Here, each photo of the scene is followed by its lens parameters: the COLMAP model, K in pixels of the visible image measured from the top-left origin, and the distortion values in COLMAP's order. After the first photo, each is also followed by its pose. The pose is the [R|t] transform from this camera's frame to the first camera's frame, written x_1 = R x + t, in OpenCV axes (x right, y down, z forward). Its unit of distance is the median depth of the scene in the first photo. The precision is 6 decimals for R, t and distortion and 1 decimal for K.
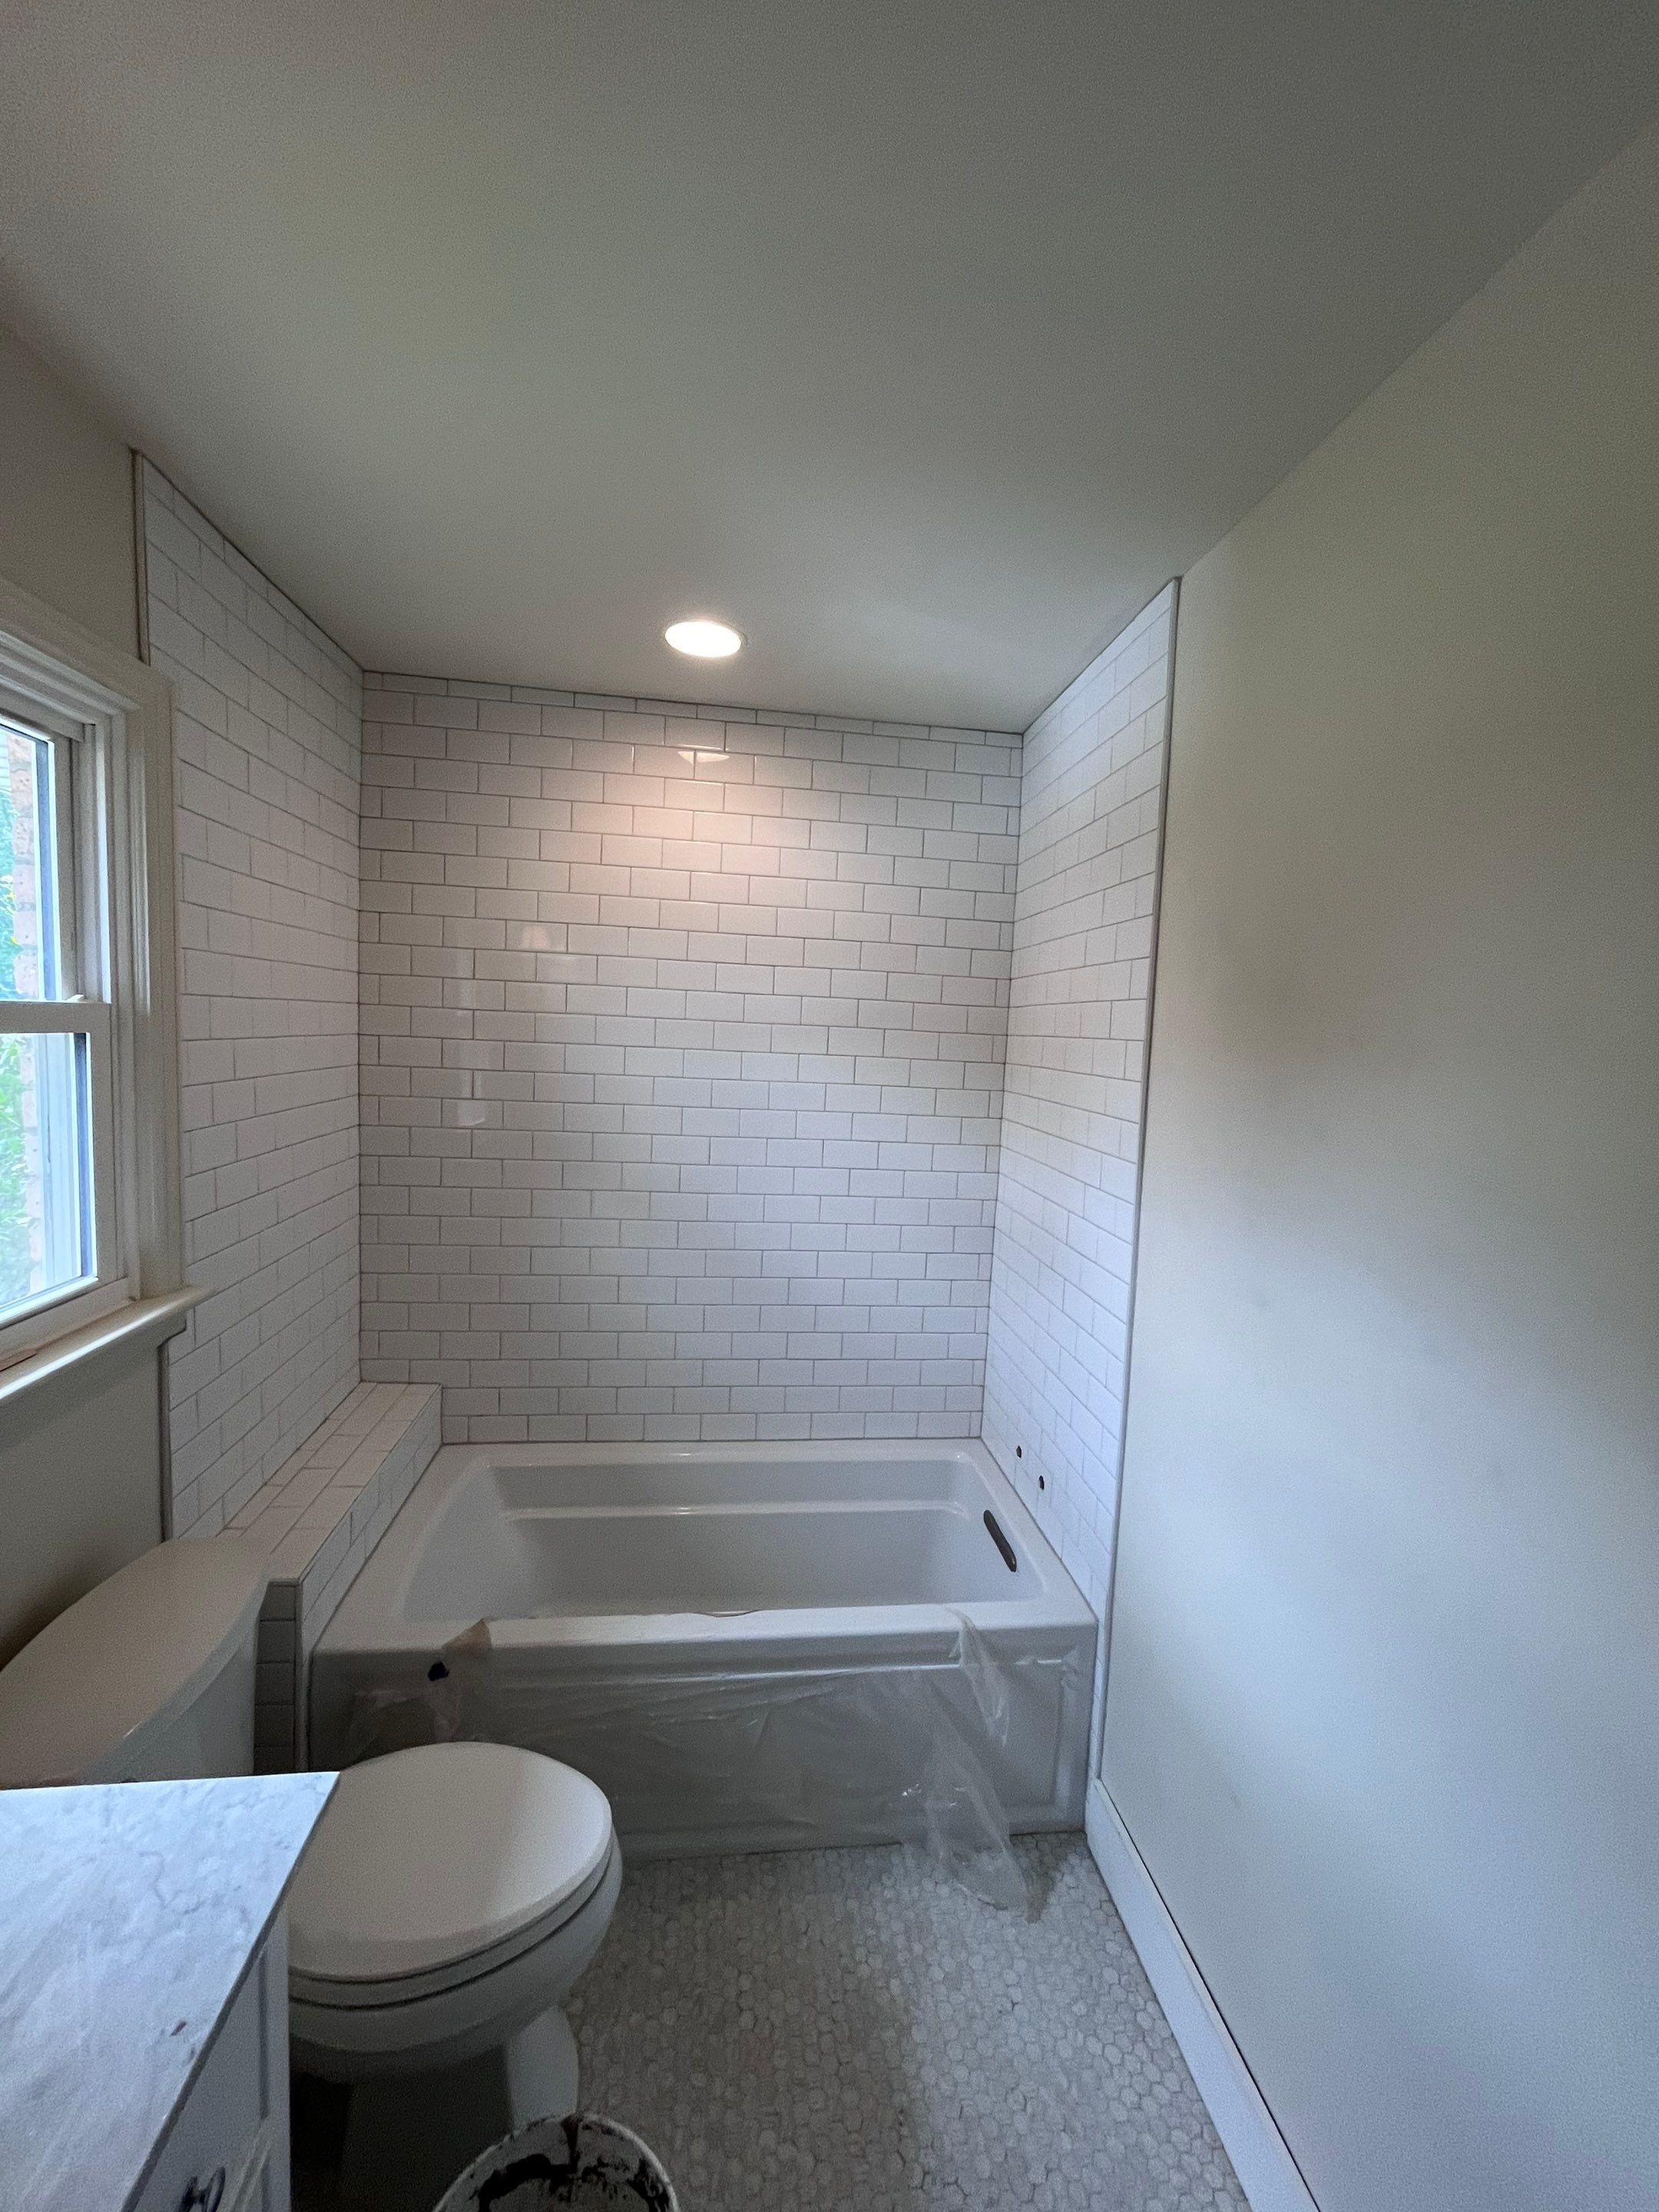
lens RADIAL K [[887.2, 0, 825.1], [0, 887.2, 1104.7], [0, 0, 1]] dist [-0.020455, -0.000111]
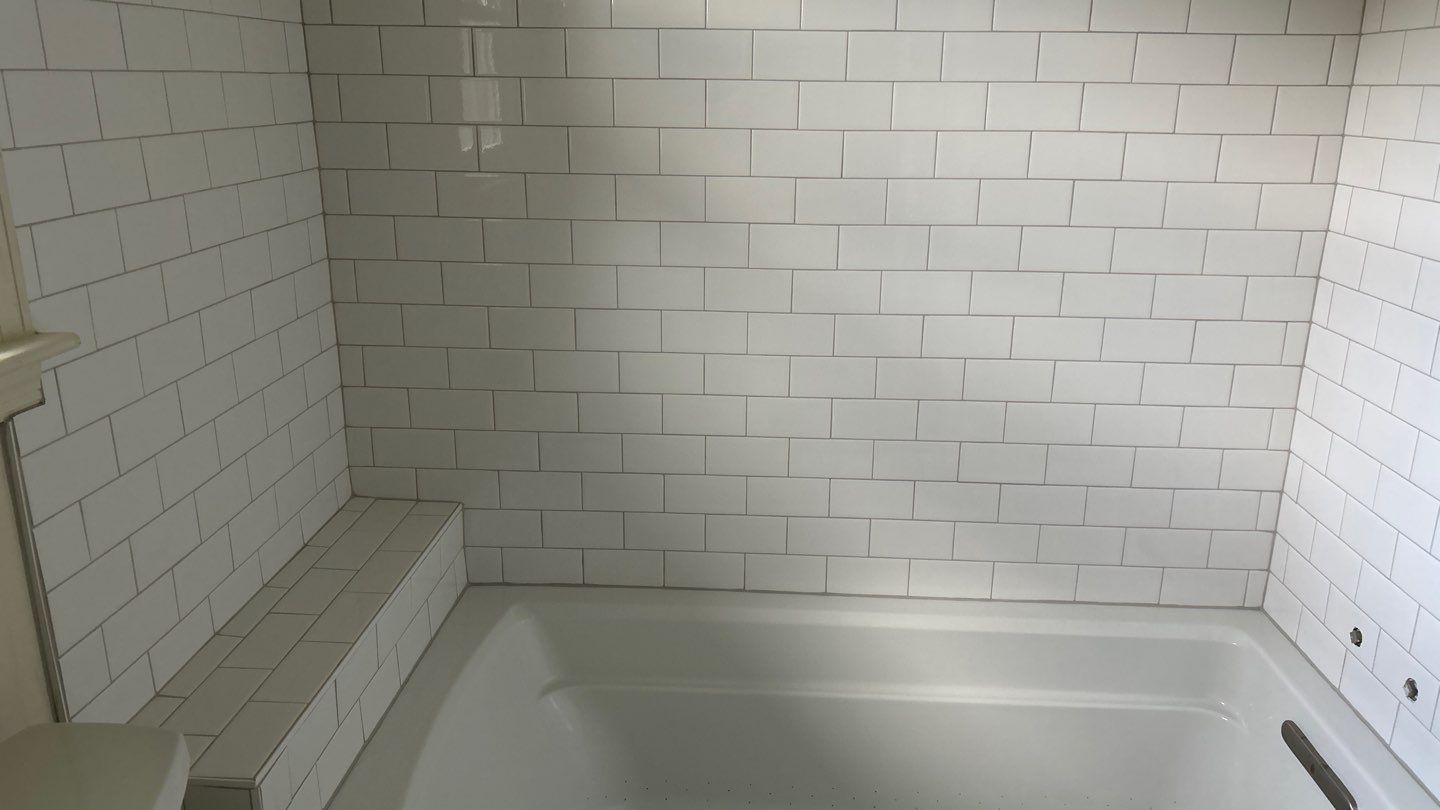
lens RADIAL K [[1083.3, 0, 745.1], [0, 1083.3, 408.9], [0, 0, 1]] dist [0.067120, -0.086033]
pose [[0.986986, 0.015703, -0.160040, -0.076031], [0.016416, 0.980183, 0.197414, 0.077841], [0.159968, -0.197472, 0.967169, 0.219451]]
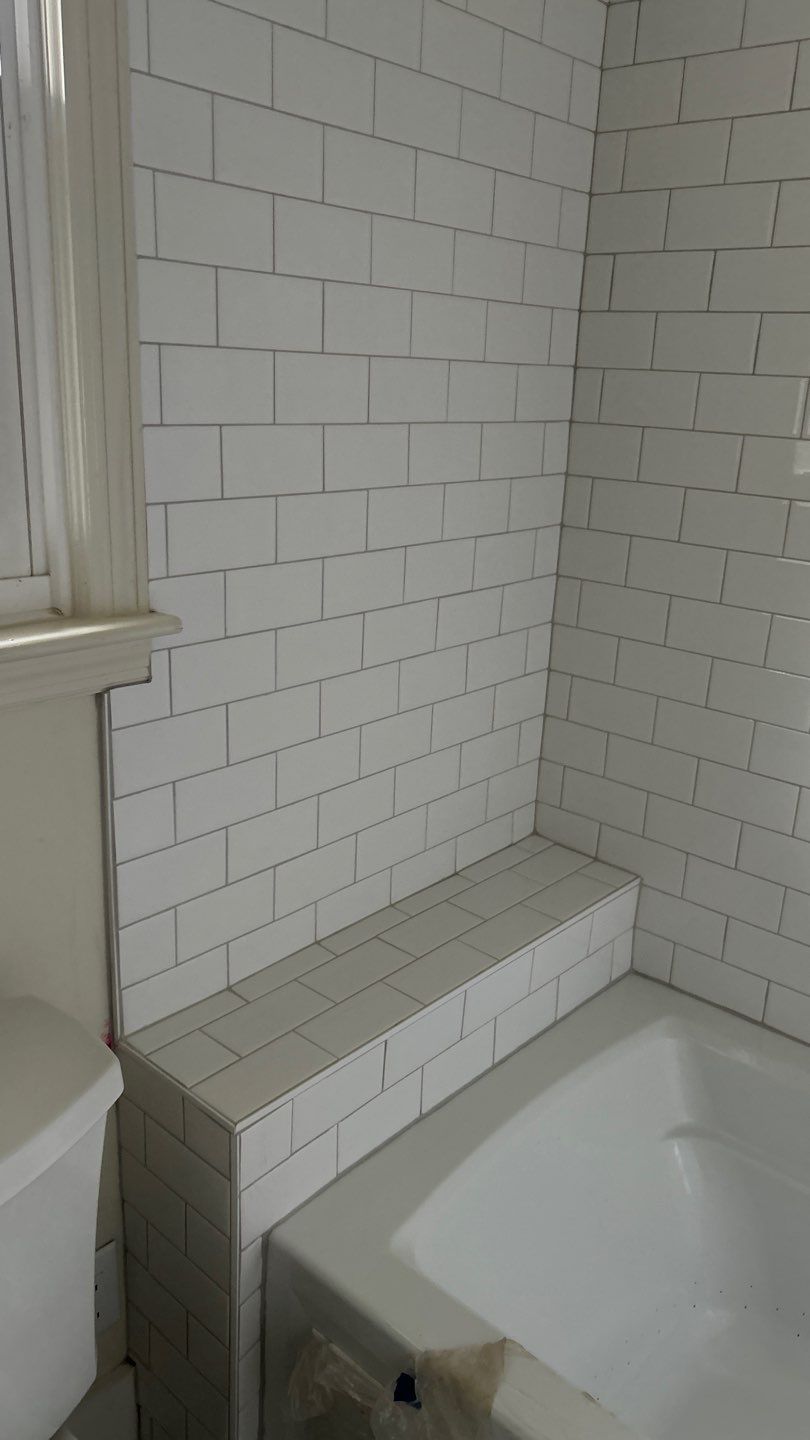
lens RADIAL K [[1083.3, 0, 407.6], [0, 1083.3, 726.2], [0, 0, 1]] dist [0.067120, -0.086033]
pose [[0.658874, 0.220192, -0.719306, -0.030272], [-0.082040, 0.971531, 0.222255, 0.068162], [0.747766, -0.087427, 0.658181, 0.424796]]
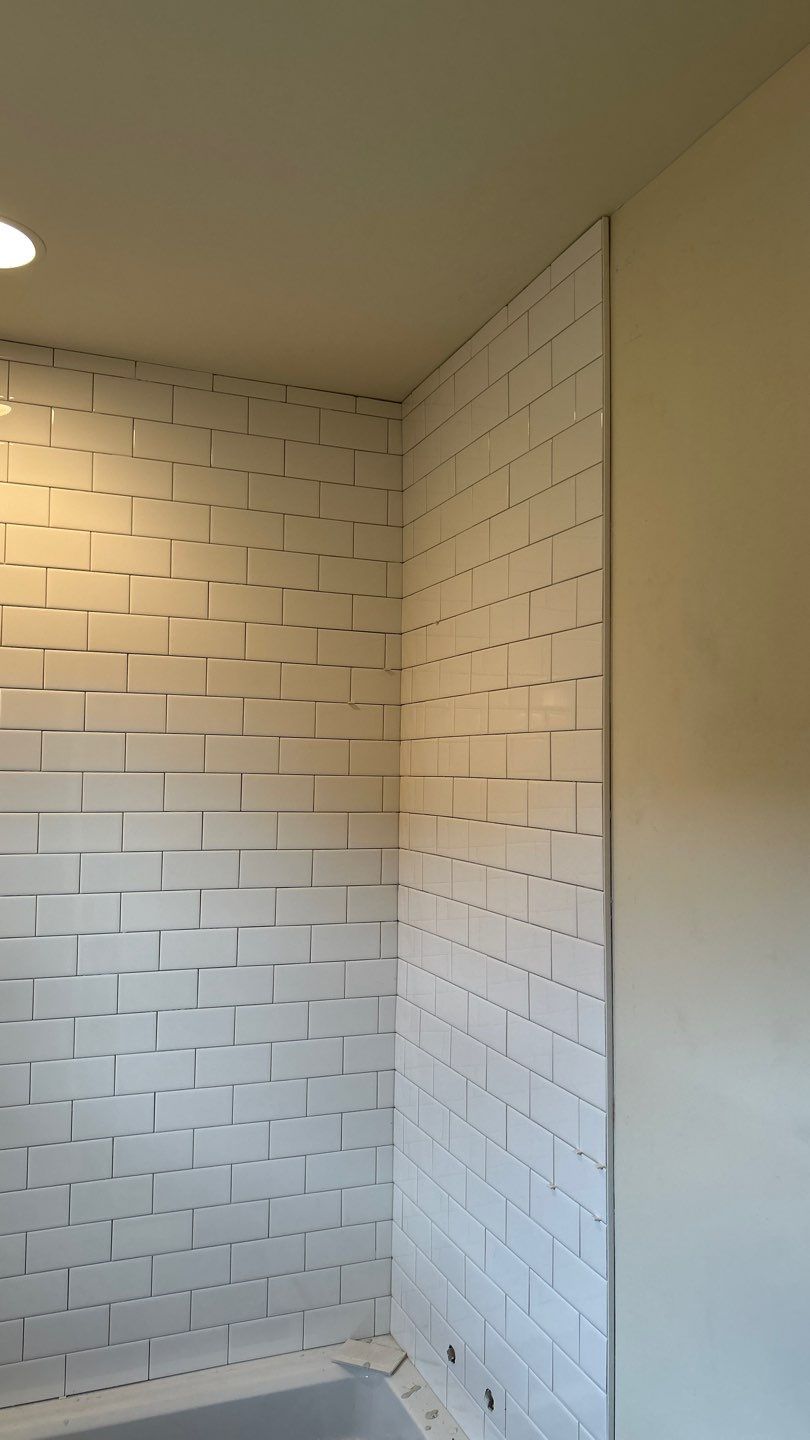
lens RADIAL K [[1083.3, 0, 408.1], [0, 1083.3, 732.6], [0, 0, 1]] dist [0.067120, -0.086033]
pose [[0.966331, -0.017283, 0.256722, -0.033226], [0.046705, 0.992949, -0.108957, -0.013823], [-0.253029, 0.117279, 0.960324, 0.087478]]
